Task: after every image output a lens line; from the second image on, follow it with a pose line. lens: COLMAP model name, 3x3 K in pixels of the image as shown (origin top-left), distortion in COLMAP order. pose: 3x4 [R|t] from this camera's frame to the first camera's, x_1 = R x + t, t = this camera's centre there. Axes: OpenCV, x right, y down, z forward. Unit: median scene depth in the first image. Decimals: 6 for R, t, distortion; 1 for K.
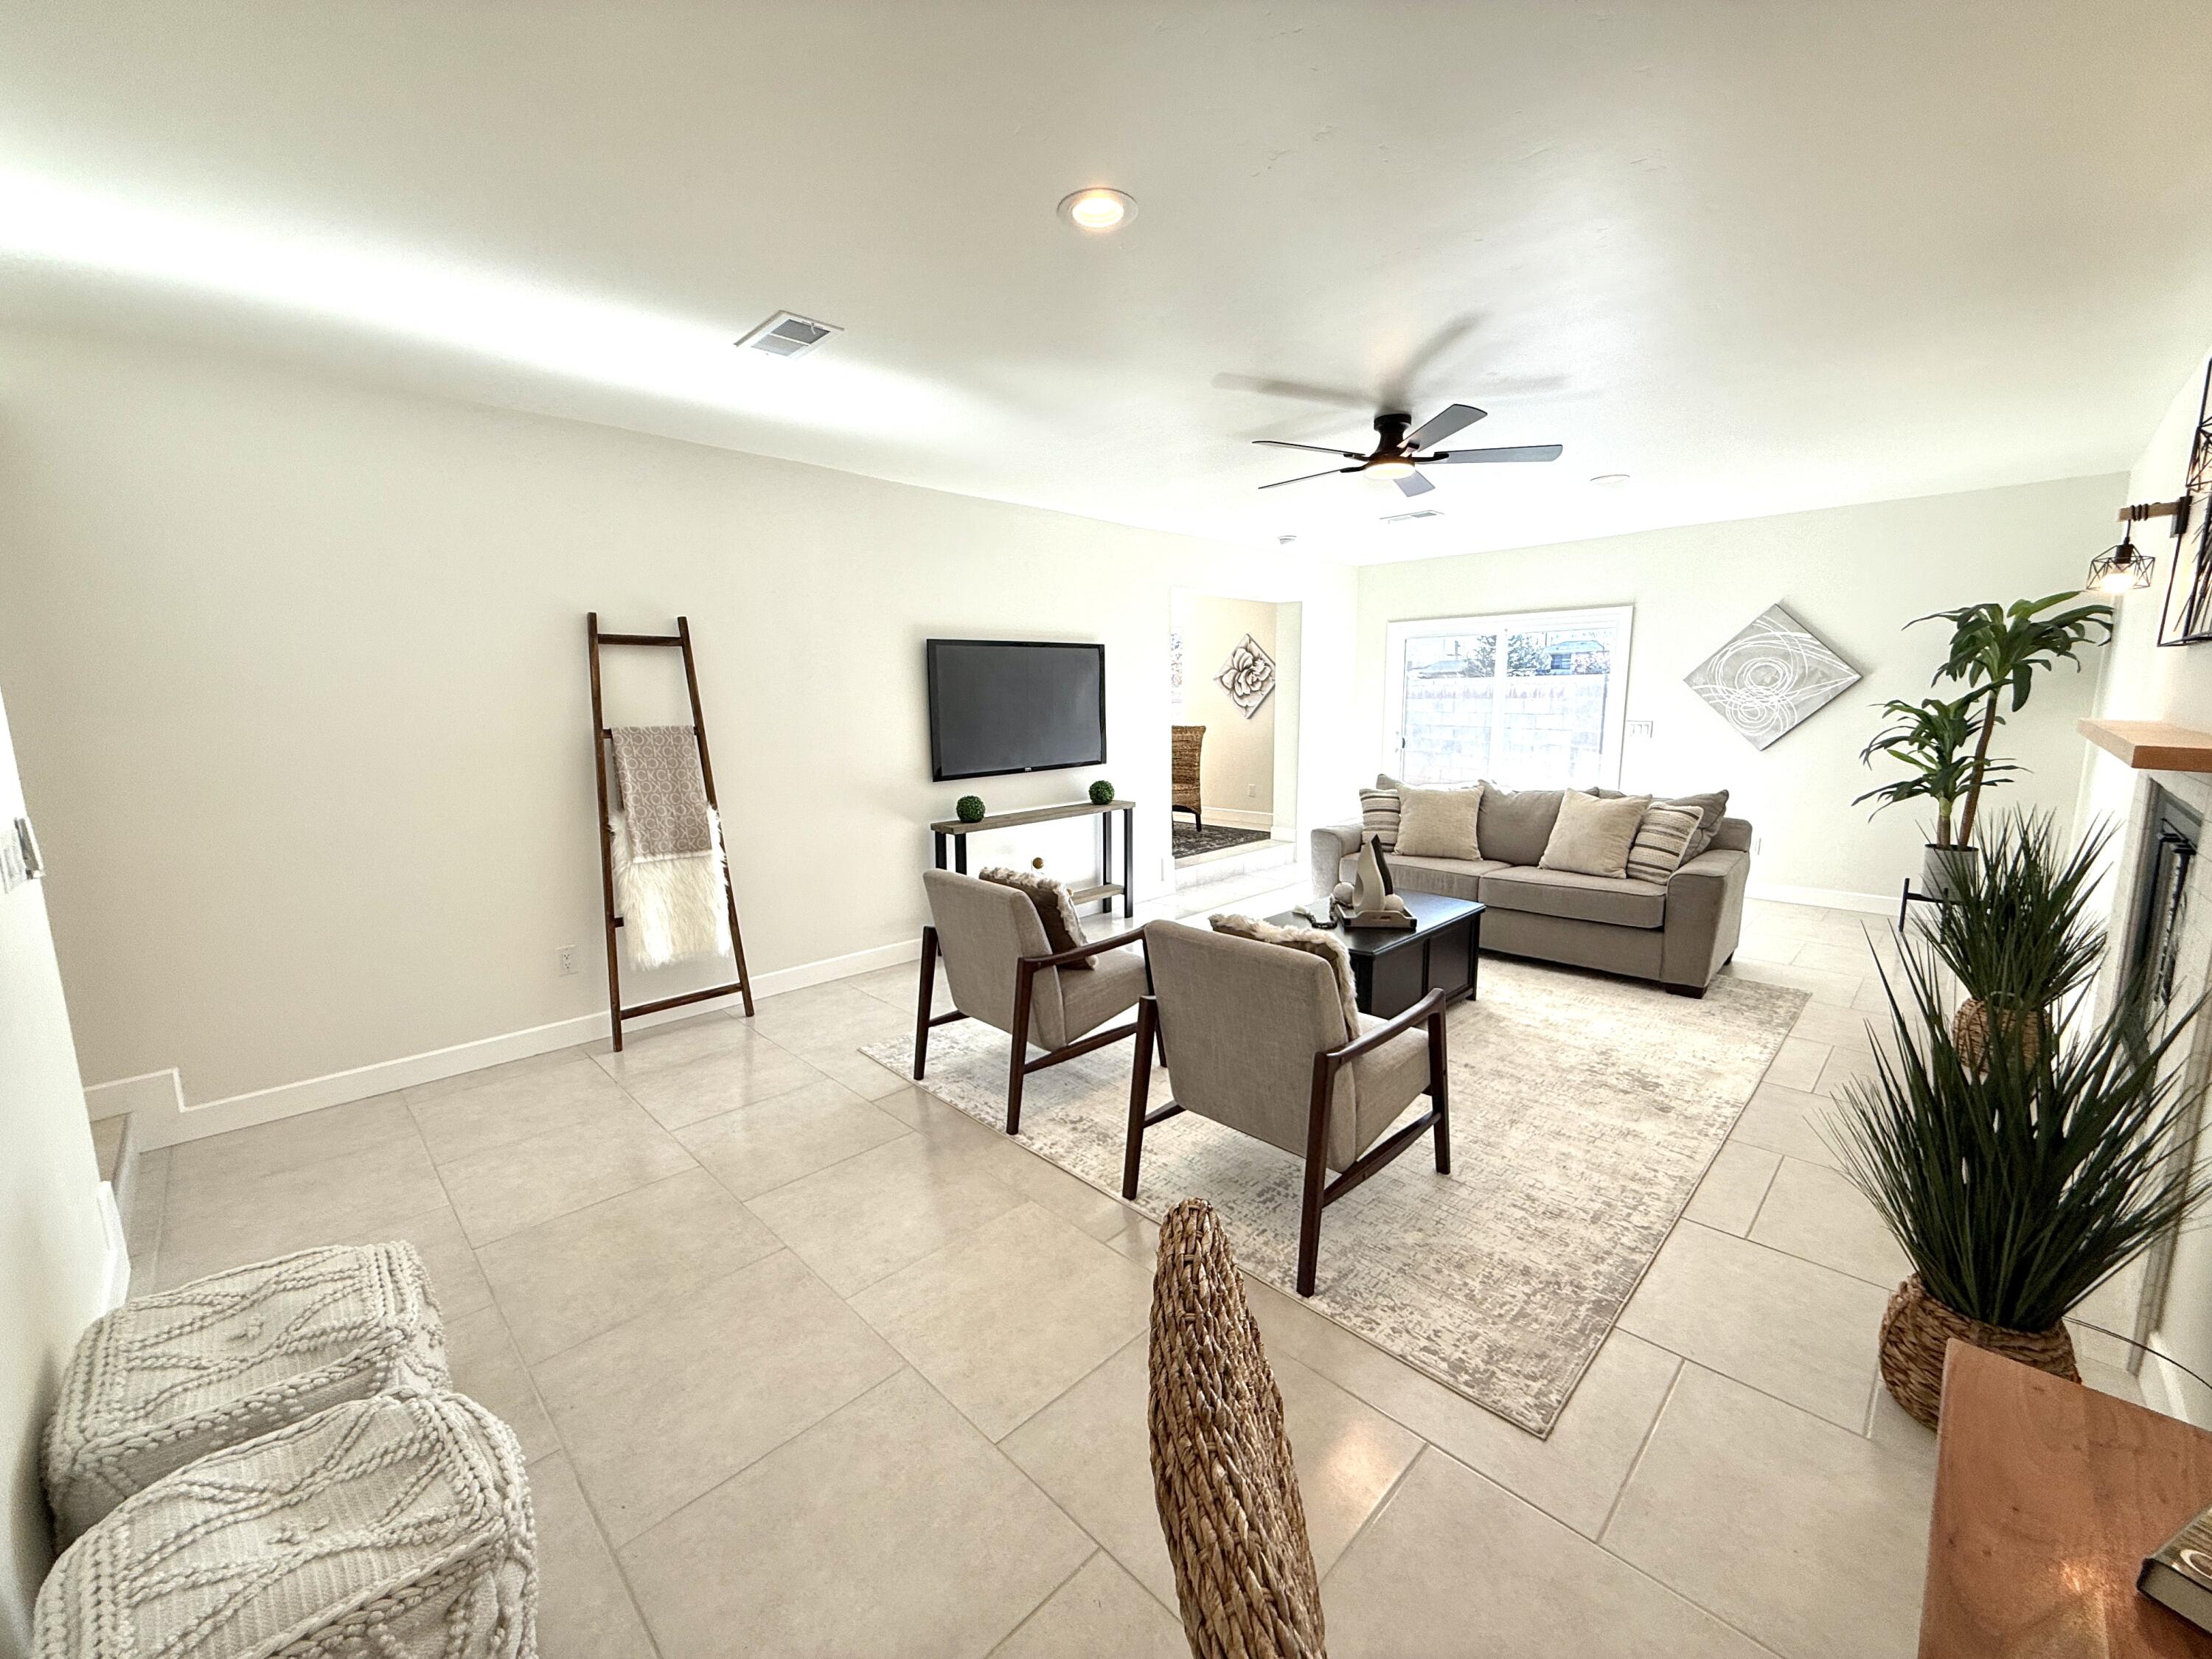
lens RADIAL K [[884.1, 0, 1106.0], [0, 884.1, 829.5], [0, 0, 1]] dist [0.002374, 0.000132]
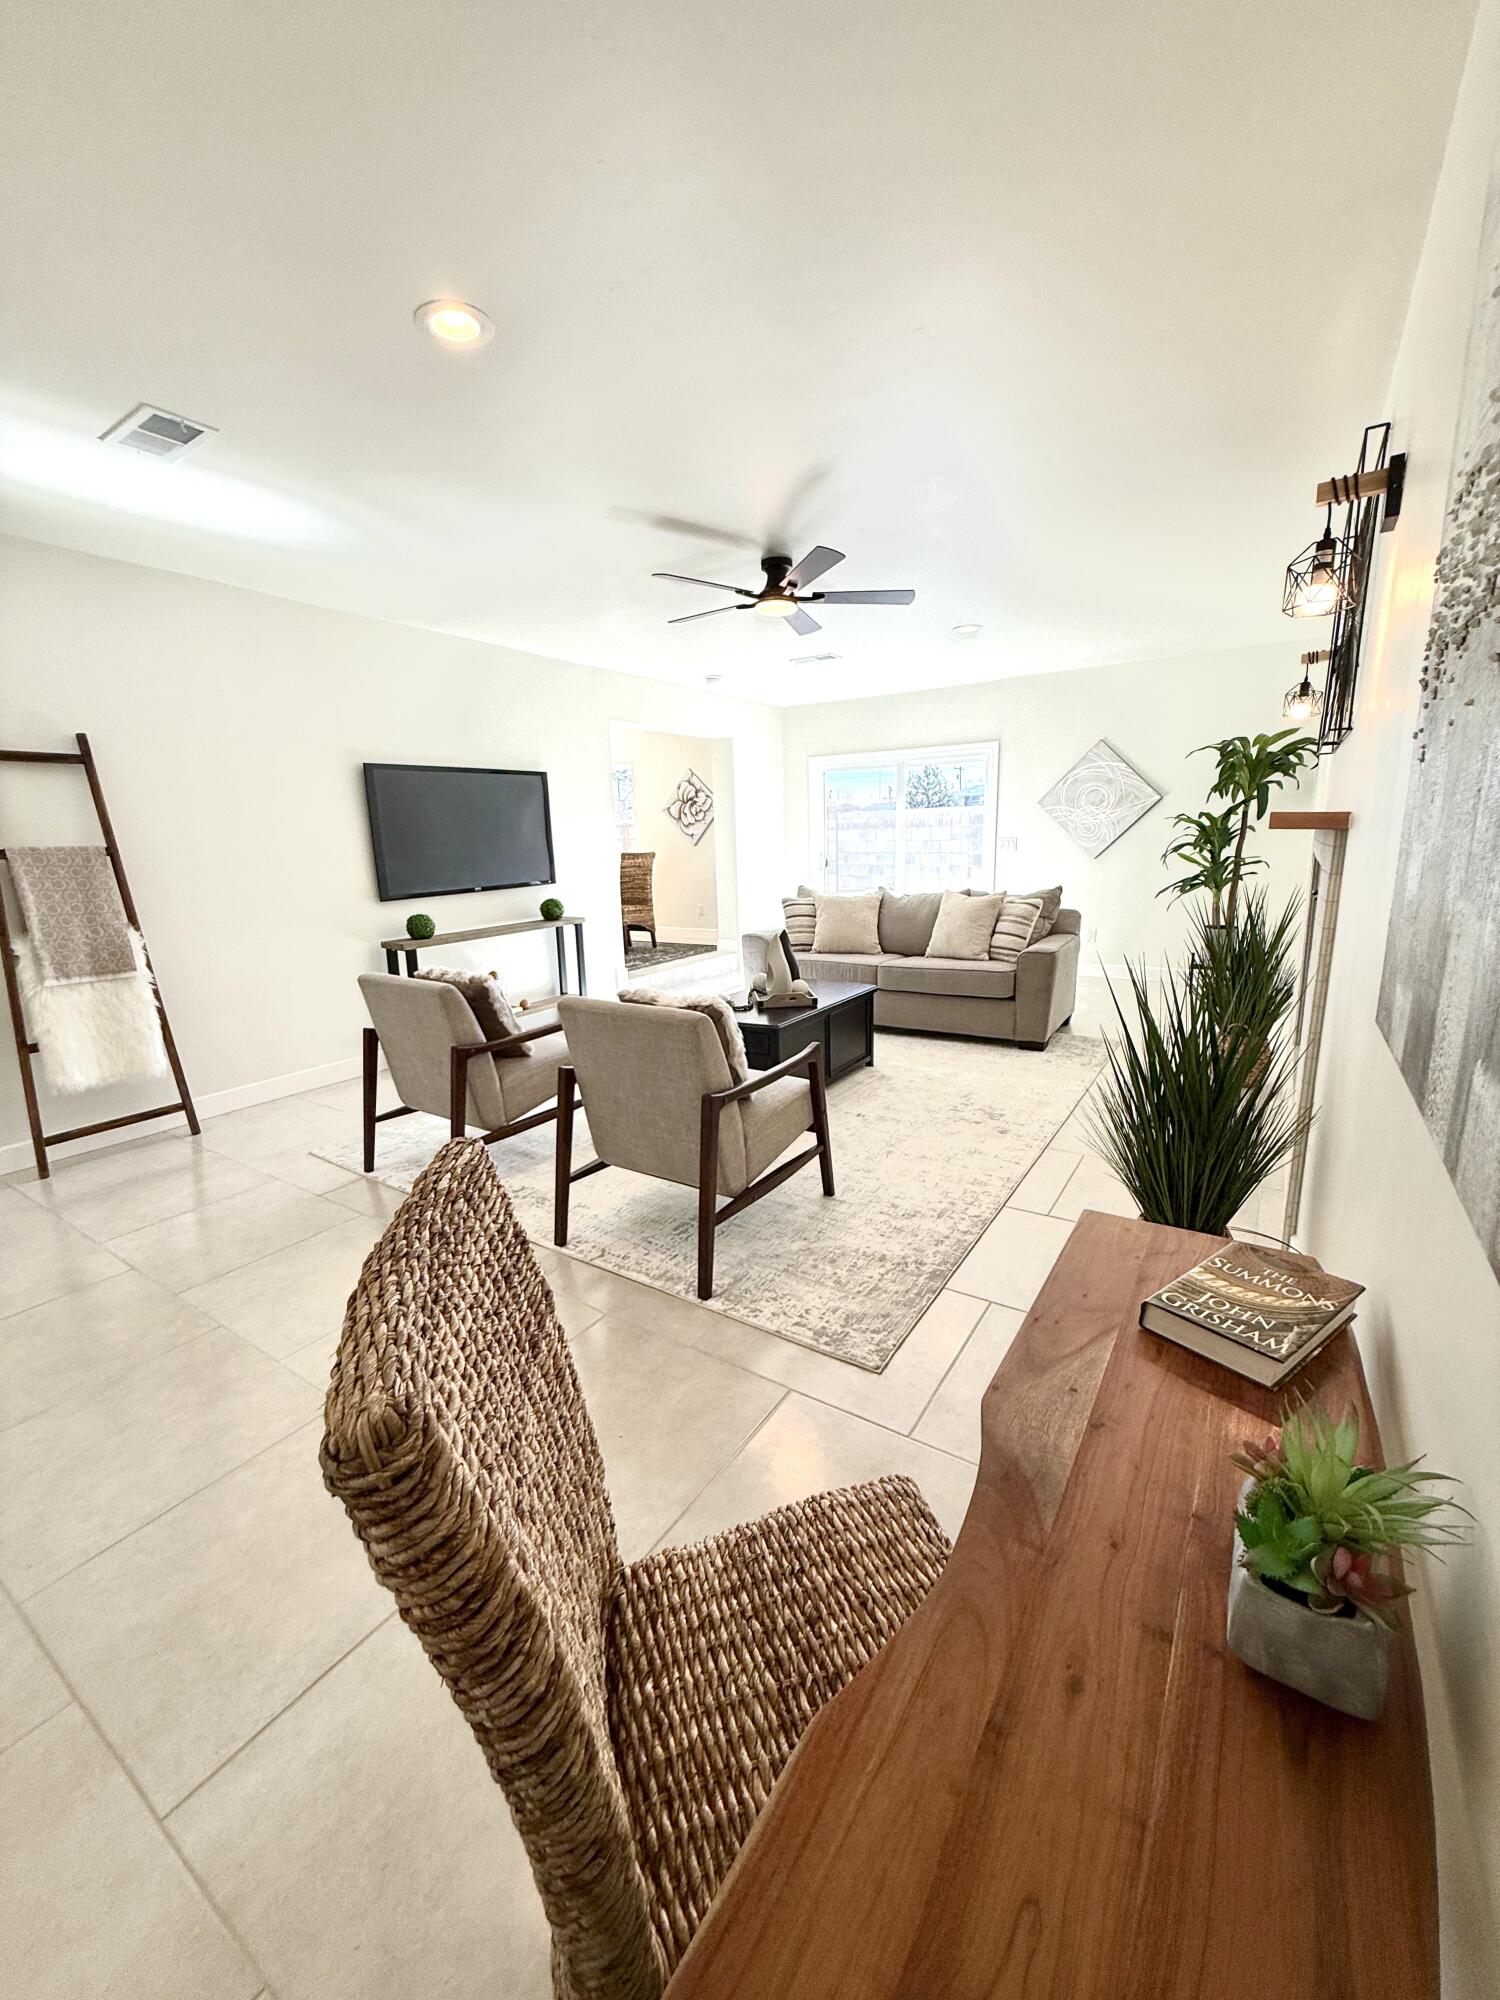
lens RADIAL K [[799.3, 0, 757.9], [0, 799.3, 997.4], [0, 0, 1]] dist [0.002374, 0.000132]
pose [[0.978353, -0.056652, 0.199037, 0.061608], [0.047612, 0.997618, 0.049918, 0.043259], [-0.201390, -0.039360, 0.978720, -0.026705]]
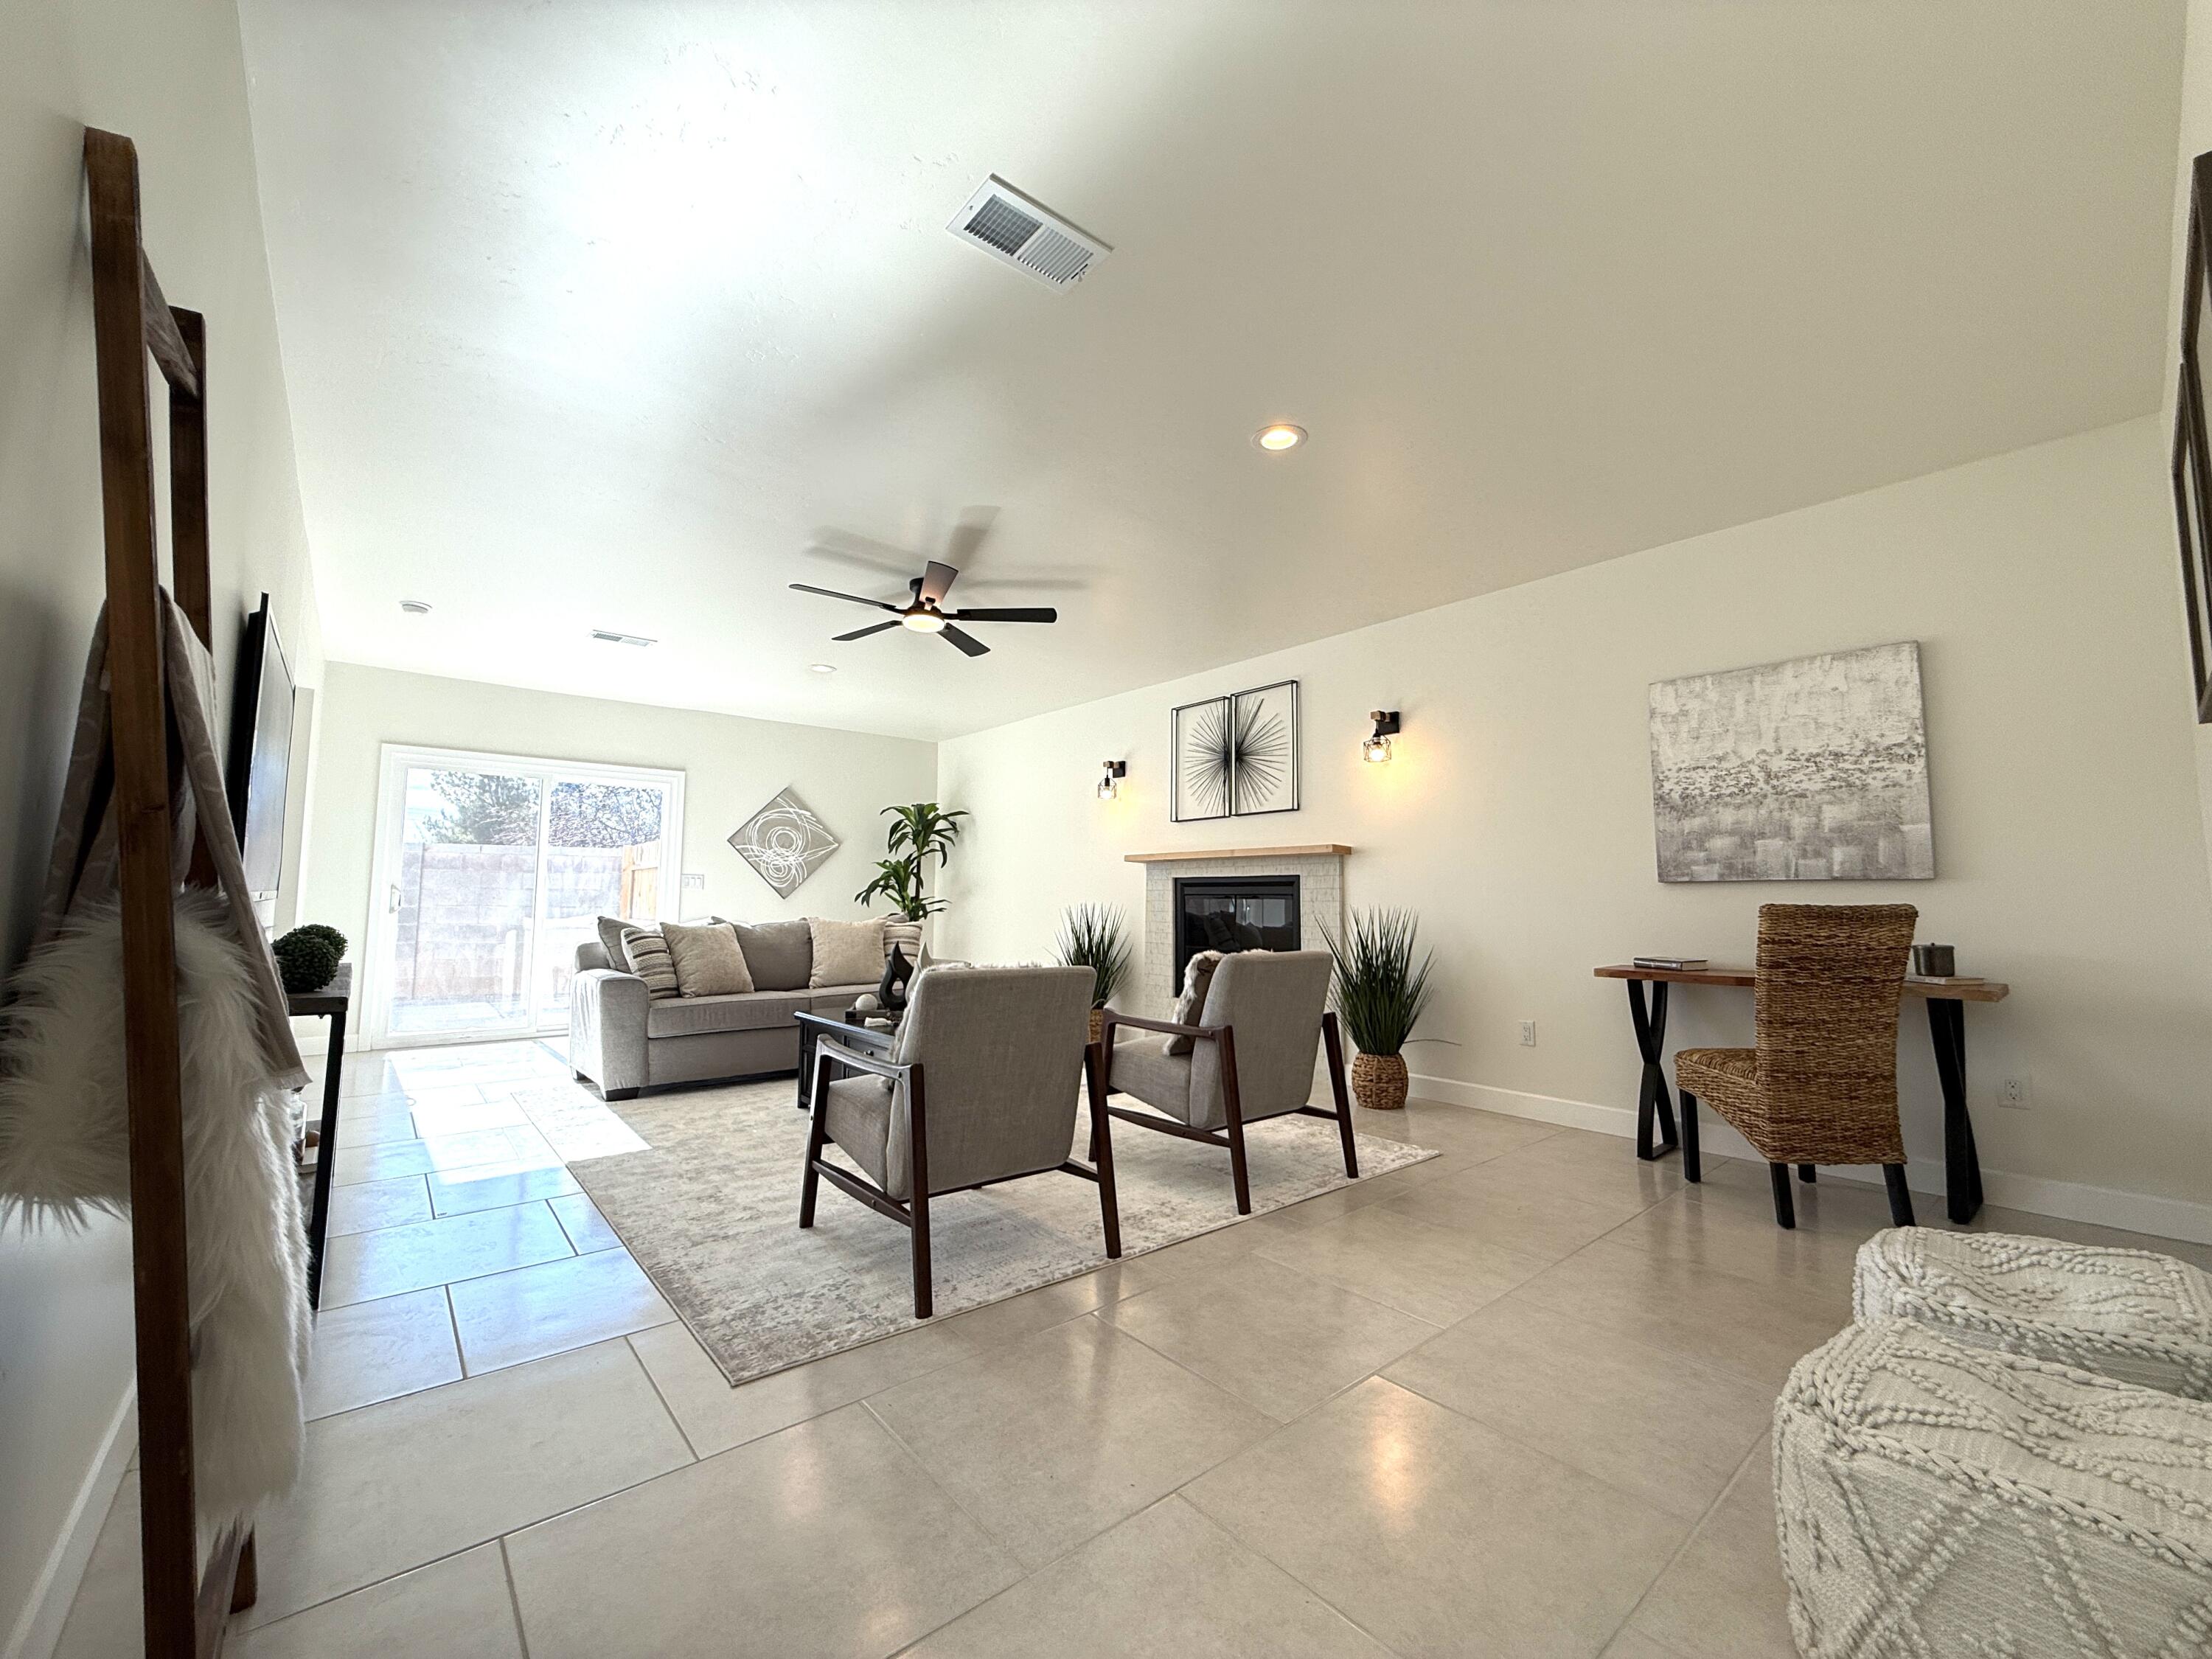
lens RADIAL K [[884.1, 0, 1106.0], [0, 884.1, 829.5], [0, 0, 1]] dist [0.002374, 0.000132]
pose [[0.086169, 0.093820, 0.991853, -0.765345], [0.144325, 0.983879, -0.105604, 0.022444], [-0.985771, 0.152249, 0.071239, 0.688203]]
